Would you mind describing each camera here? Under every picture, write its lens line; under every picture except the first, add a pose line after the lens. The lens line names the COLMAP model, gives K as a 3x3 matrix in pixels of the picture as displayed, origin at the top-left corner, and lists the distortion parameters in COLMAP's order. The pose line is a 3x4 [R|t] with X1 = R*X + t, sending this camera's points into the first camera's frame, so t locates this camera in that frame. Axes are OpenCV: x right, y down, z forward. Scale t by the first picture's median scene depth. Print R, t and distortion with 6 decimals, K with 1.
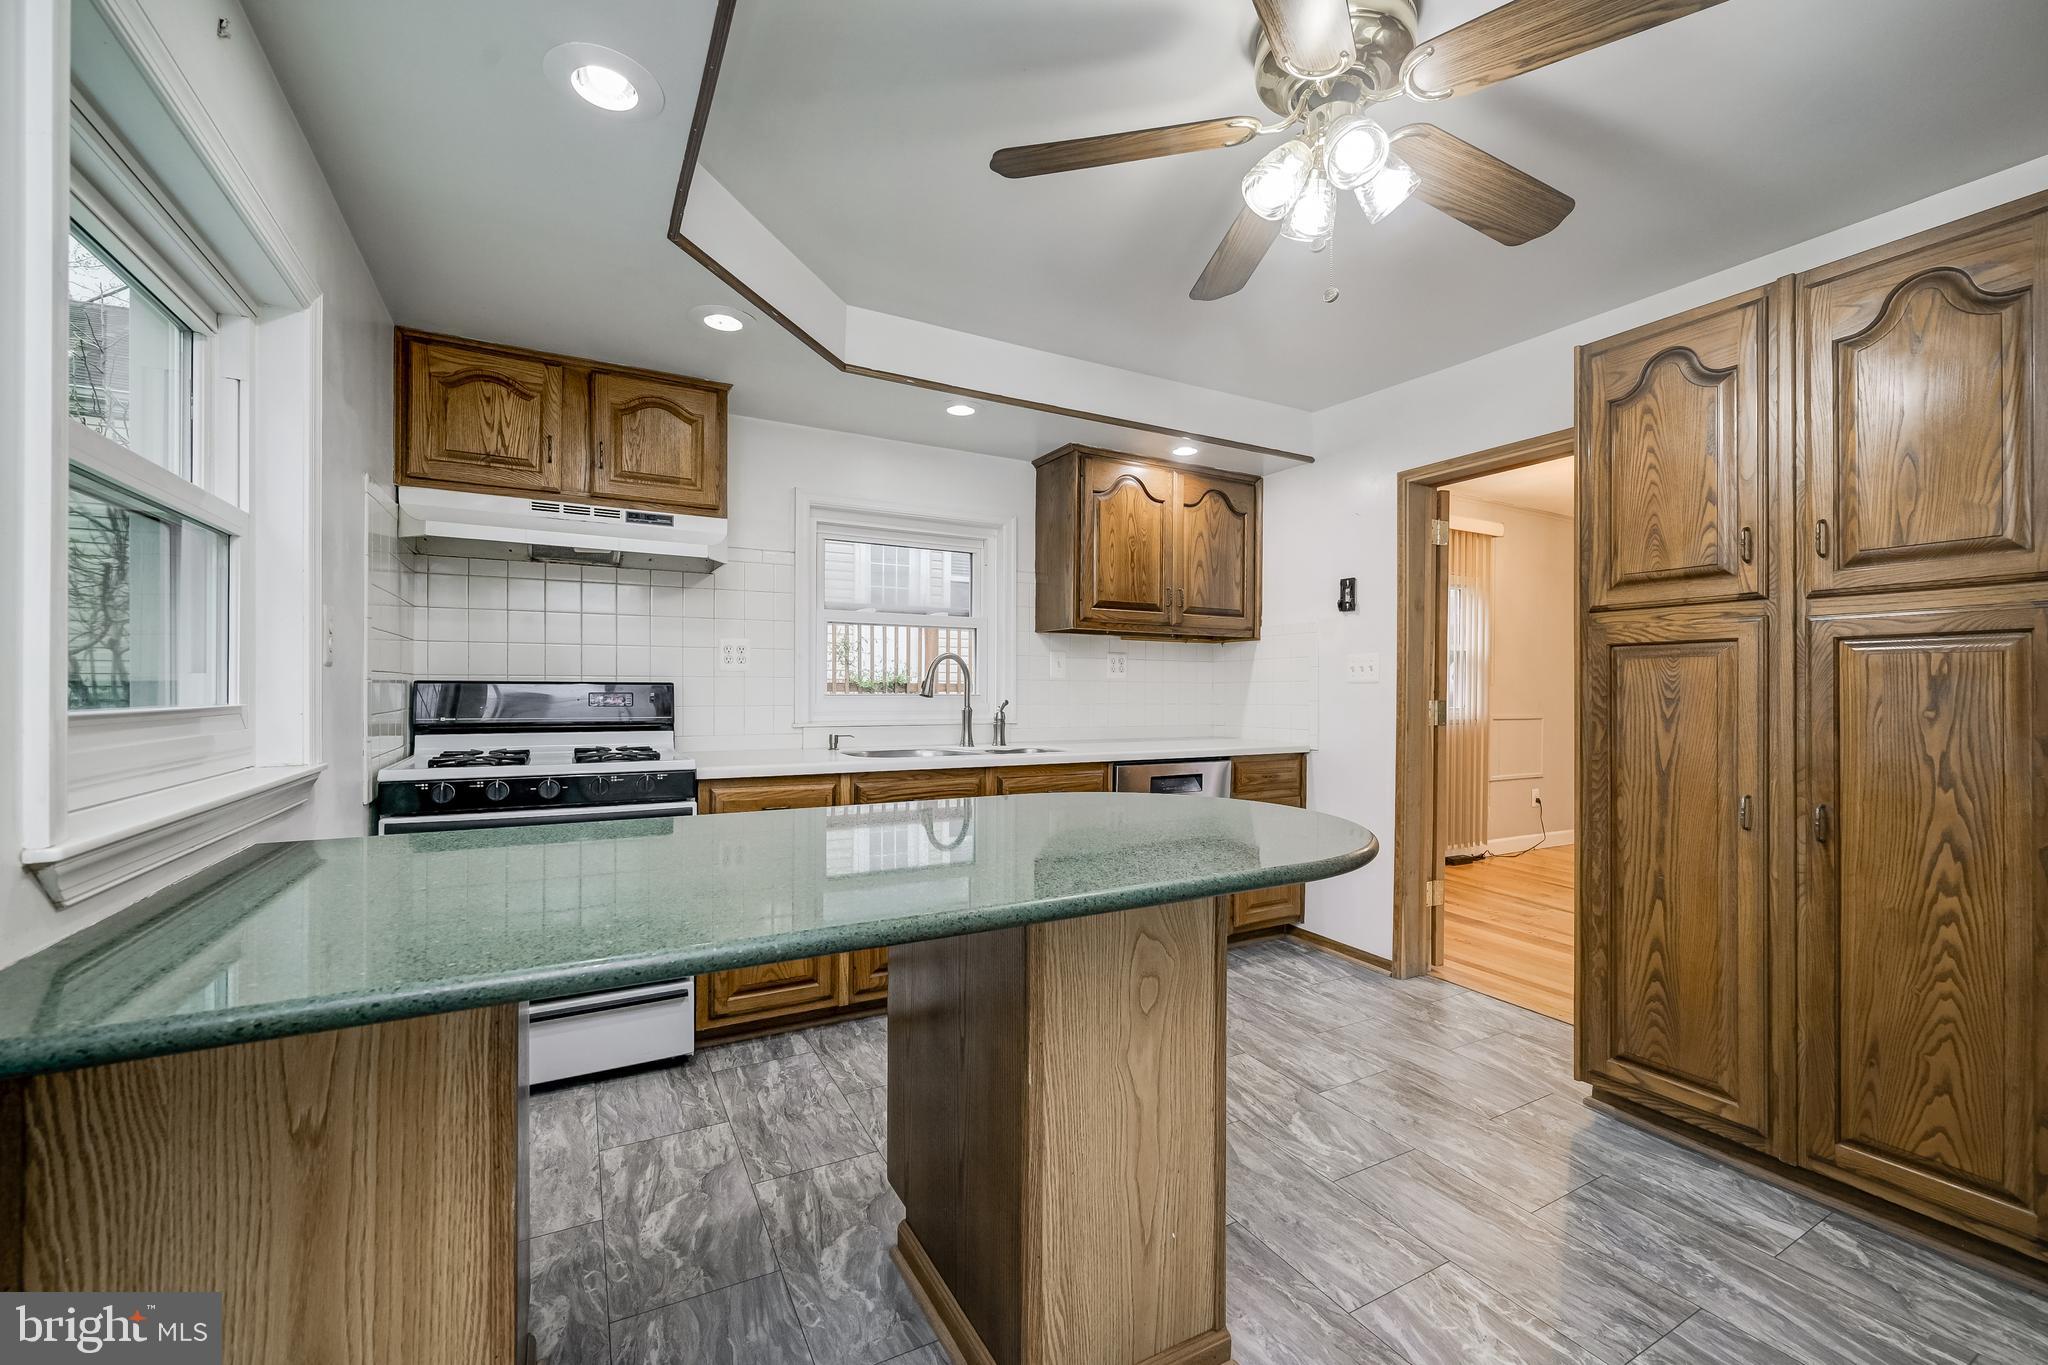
lens RADIAL K [[815.2, 0, 1044.4], [0, 815.2, 689.0], [0, 0, 1]] dist [-0.001148, 0.000088]
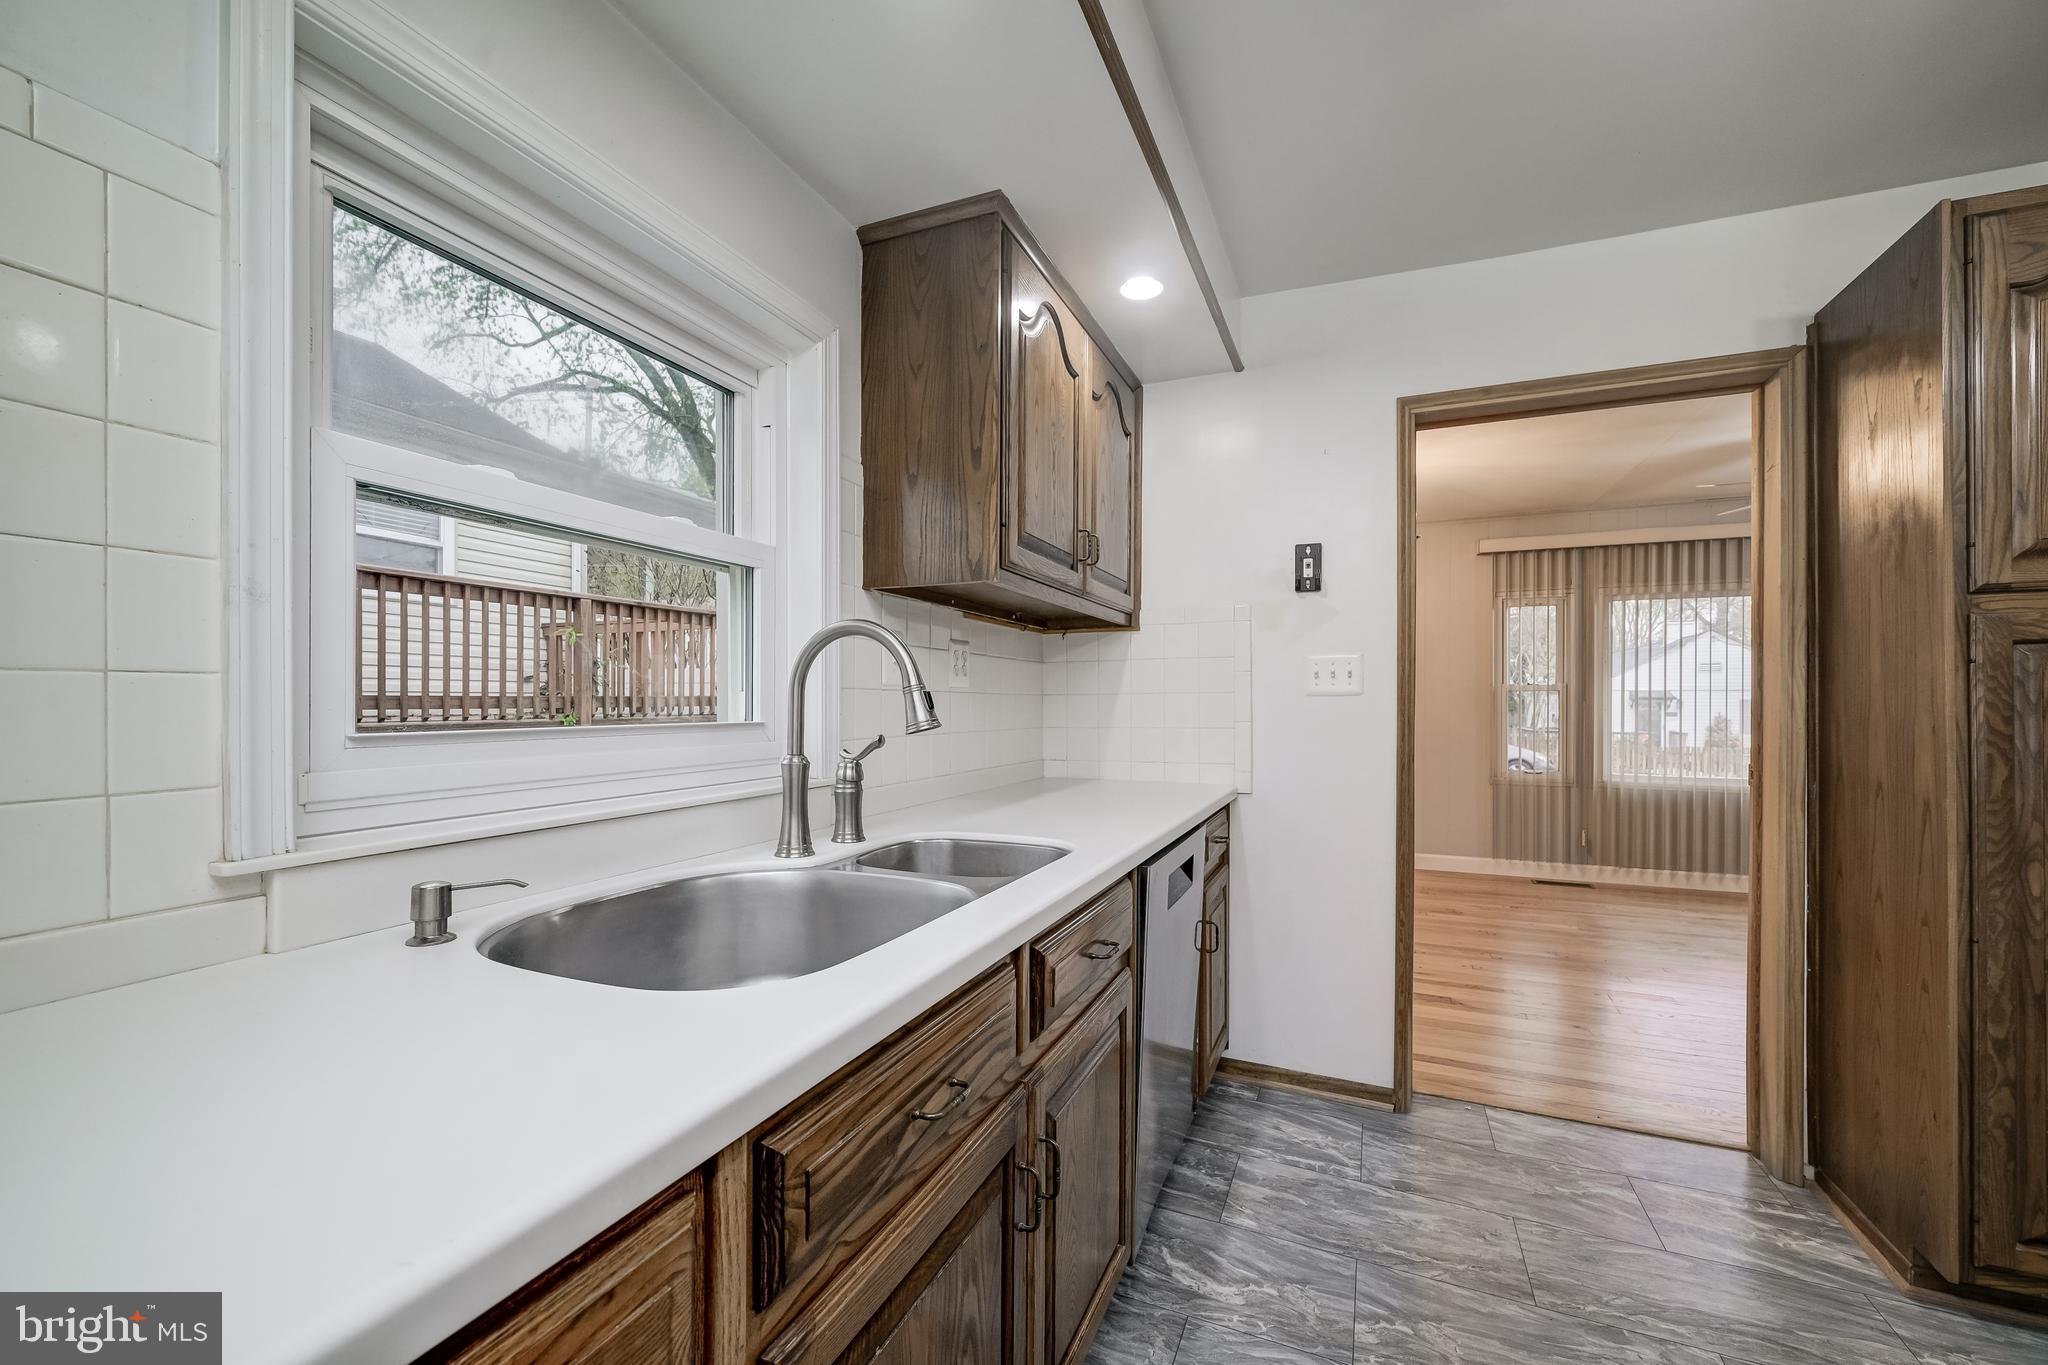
lens RADIAL K [[811.6, 0, 1028.4], [0, 811.6, 702.2], [0, 0, 1]] dist [0.000095, -0.000051]
pose [[0.795019, -0.003397, 0.606575, -0.393966], [0.001901, 0.999993, 0.003109, -0.006515], [-0.606582, -0.001319, 0.795020, 0.997999]]
